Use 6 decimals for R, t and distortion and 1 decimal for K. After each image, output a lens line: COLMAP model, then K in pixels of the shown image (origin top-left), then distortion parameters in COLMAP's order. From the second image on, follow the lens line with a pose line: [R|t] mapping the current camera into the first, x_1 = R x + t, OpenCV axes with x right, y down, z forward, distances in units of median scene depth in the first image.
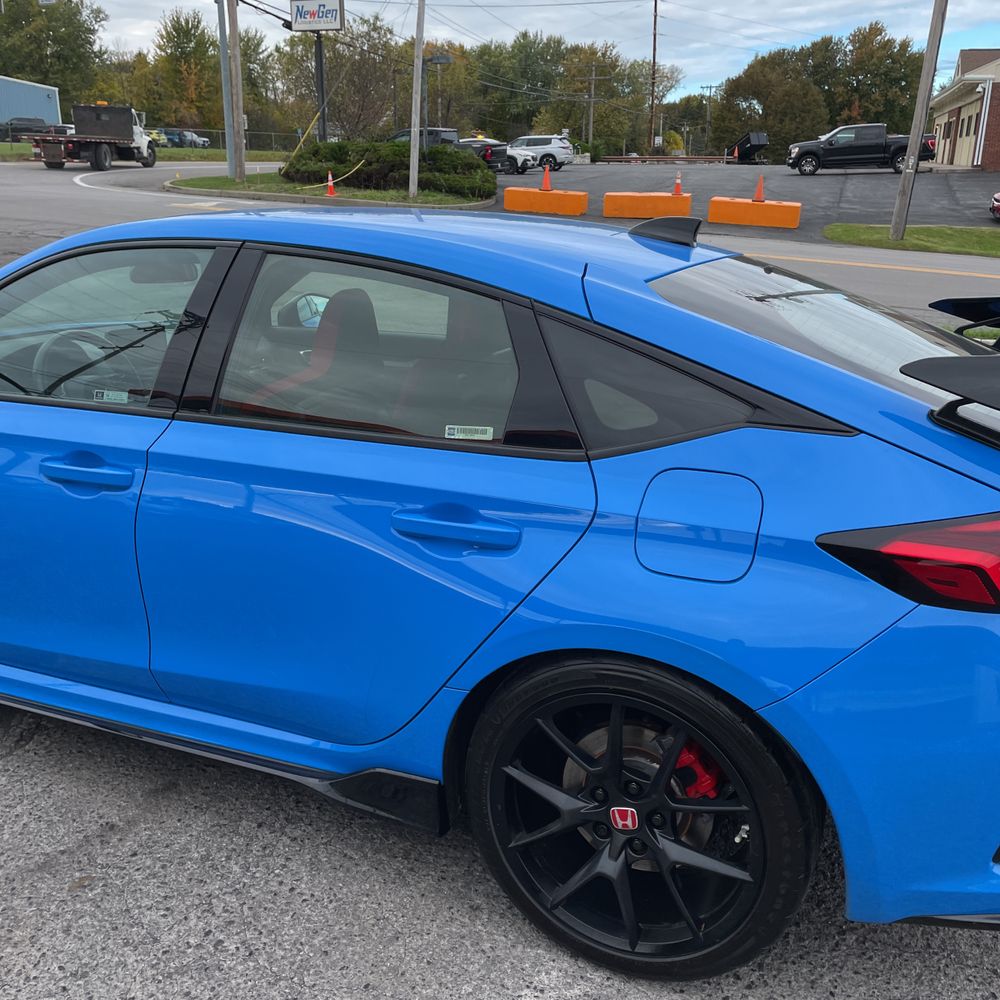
lens RADIAL K [[1009.3, 0, 491.2], [0, 1009.3, 497.7], [0, 0, 1]] dist [0.030557, 0.000000]
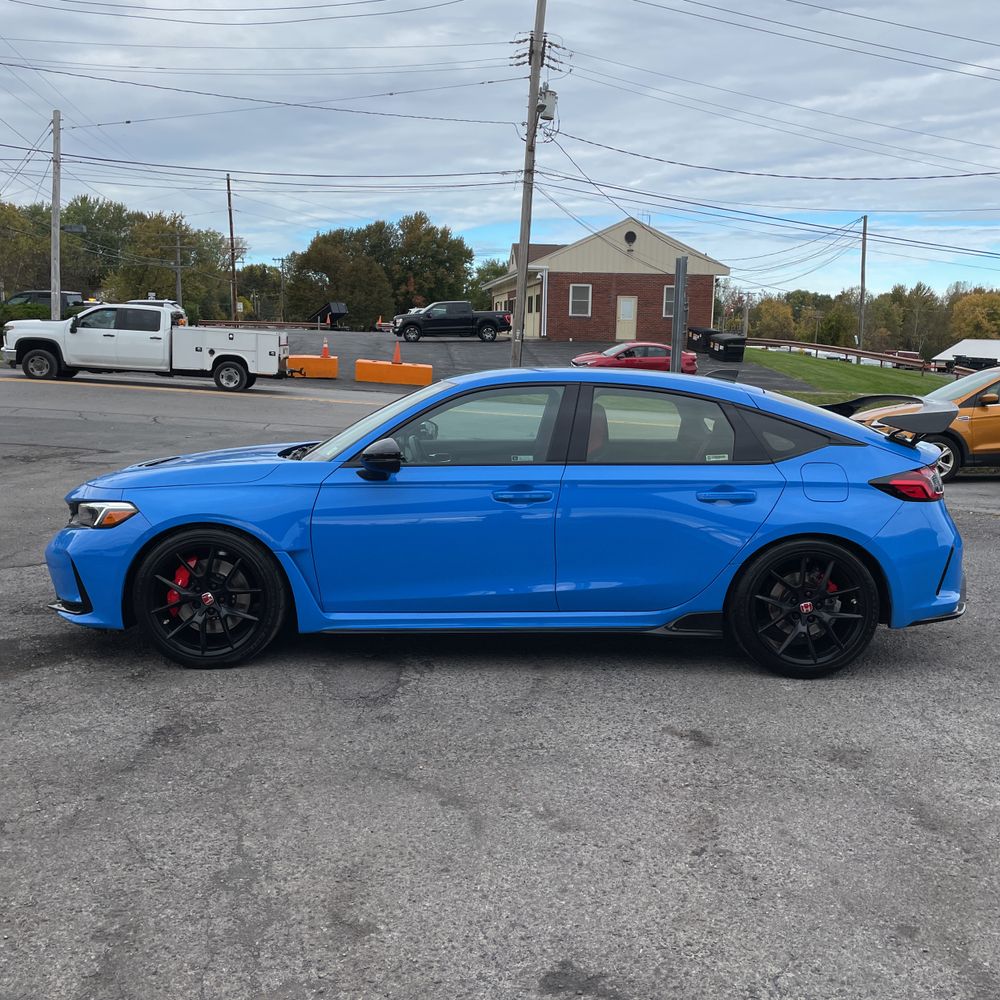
lens RADIAL K [[1009.3, 0, 516.9], [0, 1009.3, 501.4], [0, 0, 1]] dist [0.030557, 0.000000]
pose [[0.905777, -0.058226, 0.419735, -0.112697], [0.119740, 0.985317, -0.121711, 0.020839], [-0.406485, 0.160502, 0.899449, -0.070862]]
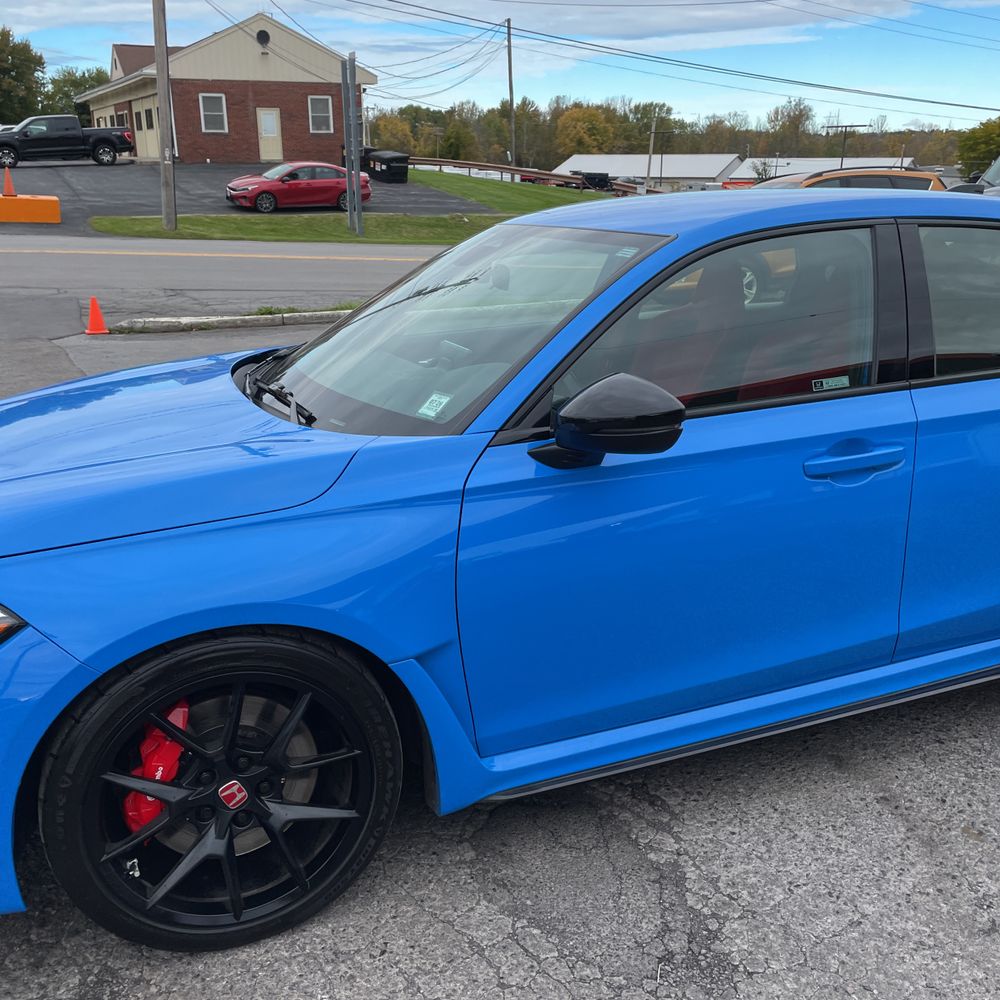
lens RADIAL K [[1009.3, 0, 493.2], [0, 1009.3, 502.6], [0, 0, 1]] dist [0.030557, 0.000000]
pose [[0.706561, -0.235639, 0.667268, -0.119422], [0.228285, 0.968418, 0.100260, -0.014819], [-0.669819, 0.081487, 0.738039, 0.046131]]
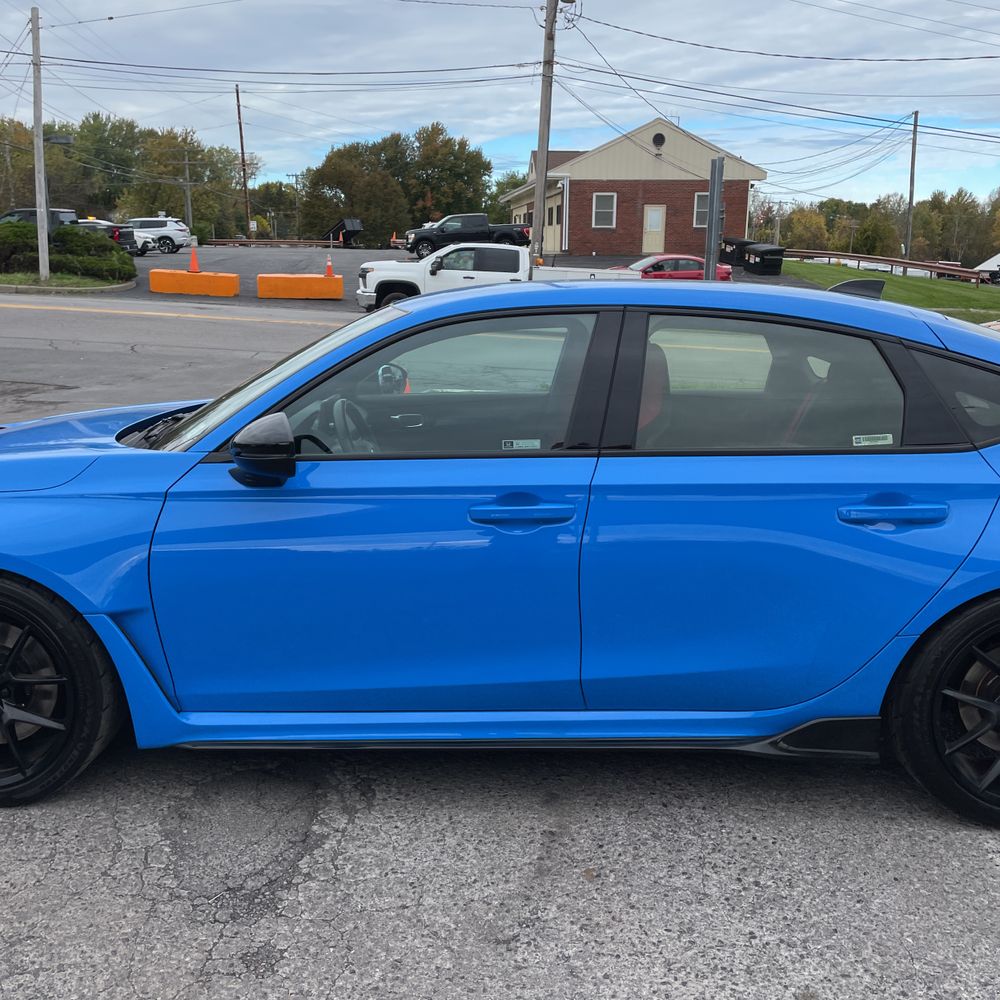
lens RADIAL K [[1009.3, 0, 495.1], [0, 1009.3, 497.6], [0, 0, 1]] dist [0.030557, 0.000000]
pose [[0.922529, -0.093332, 0.374471, -0.076196], [0.121547, 0.991202, -0.052392, 0.001446], [-0.366286, 0.093848, 0.925757, -0.001952]]
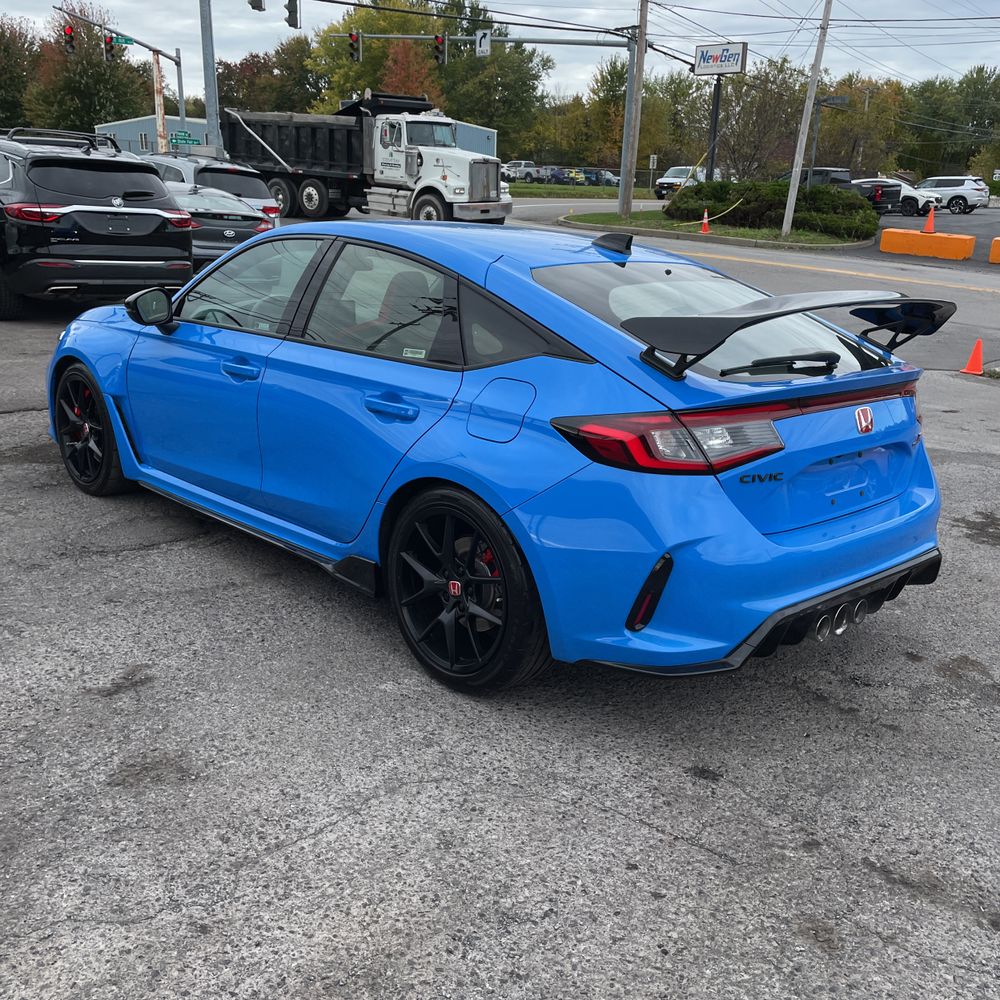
lens RADIAL K [[1009.3, 0, 503.1], [0, 1009.3, 520.4], [0, 0, 1]] dist [0.030557, 0.000000]
pose [[0.929047, 0.133121, -0.345183, 0.056965], [-0.137989, 0.990378, 0.010550, 0.013391], [0.343266, 0.037830, 0.938476, -0.039274]]
